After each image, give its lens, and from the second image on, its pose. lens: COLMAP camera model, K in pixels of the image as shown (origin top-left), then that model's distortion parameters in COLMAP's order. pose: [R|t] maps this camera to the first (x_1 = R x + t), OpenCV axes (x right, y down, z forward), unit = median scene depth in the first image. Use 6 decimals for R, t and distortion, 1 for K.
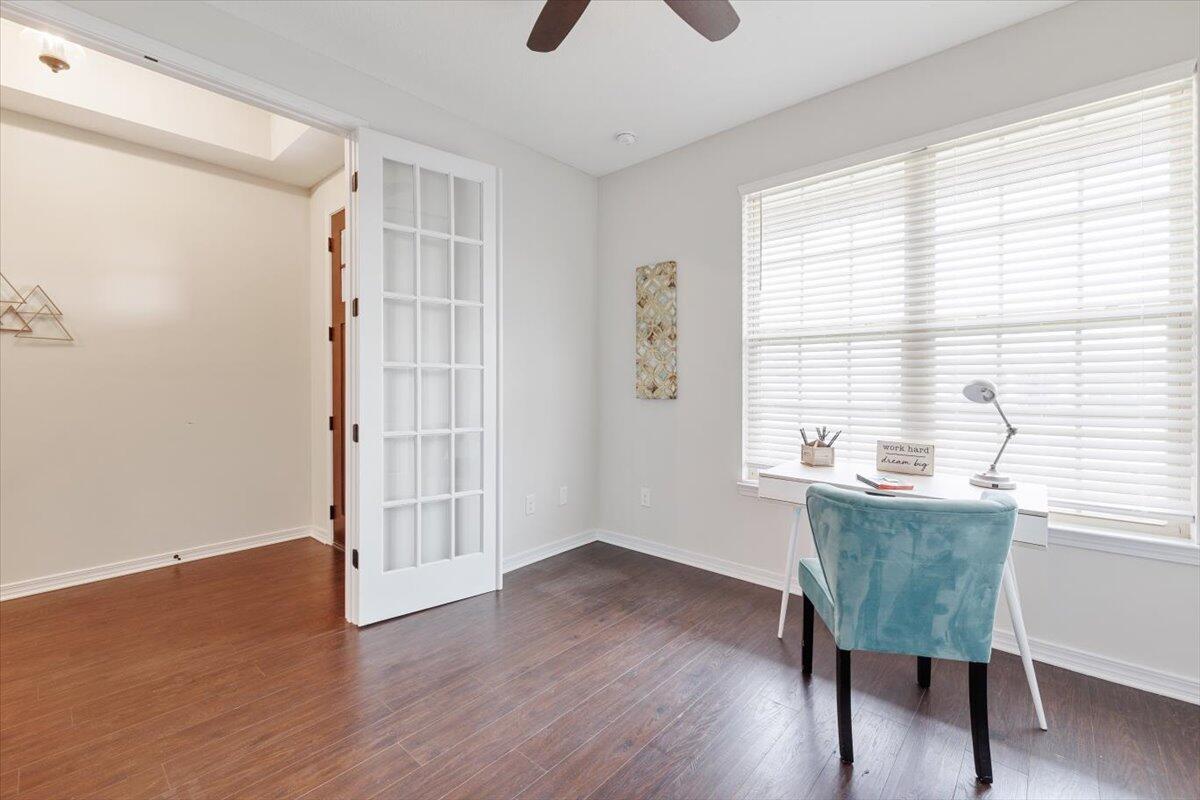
lens RADIAL K [[511.7, 0, 594.4], [0, 511.7, 392.1], [0, 0, 1]] dist [0.002185, 0.000045]
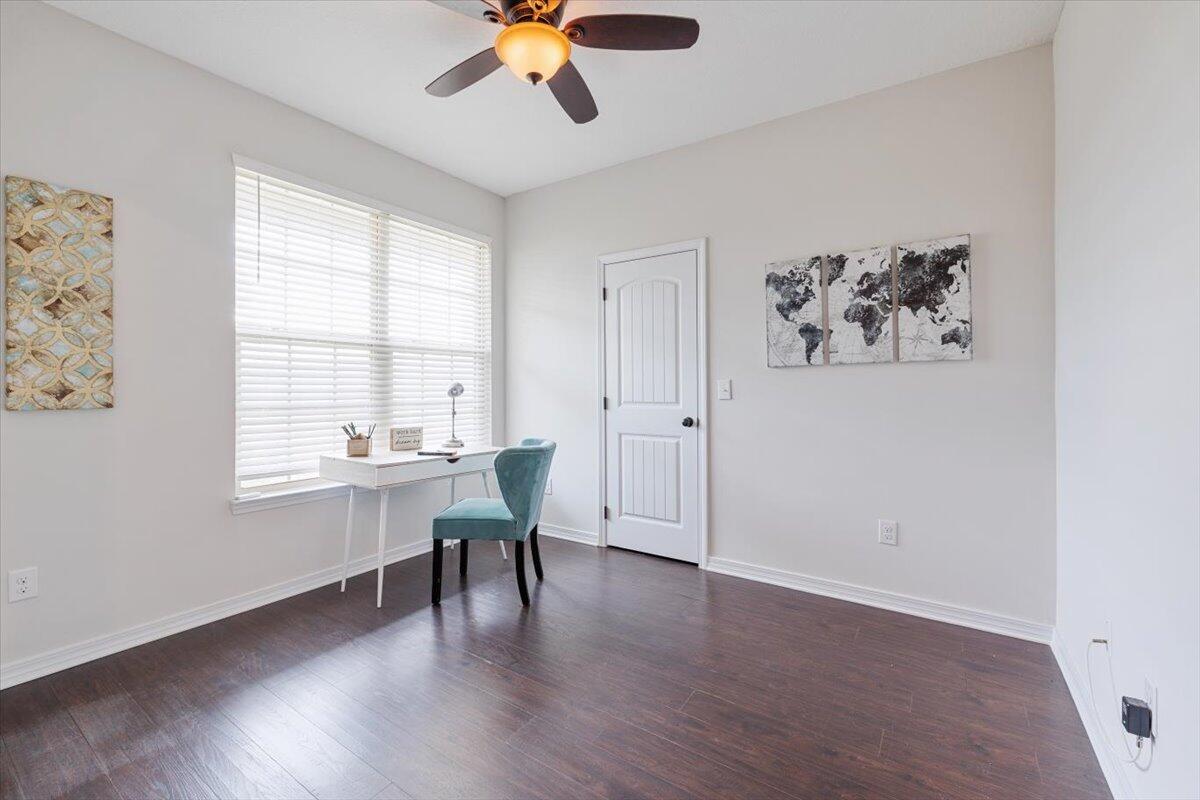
lens RADIAL K [[511.7, 0, 594.1], [0, 511.7, 391.5], [0, 0, 1]] dist [0.002185, 0.000045]
pose [[-0.130285, -0.009520, 0.991431, -0.581527], [0.015748, 0.999808, 0.011670, -0.005091], [-0.991352, 0.017134, -0.130110, 0.469653]]
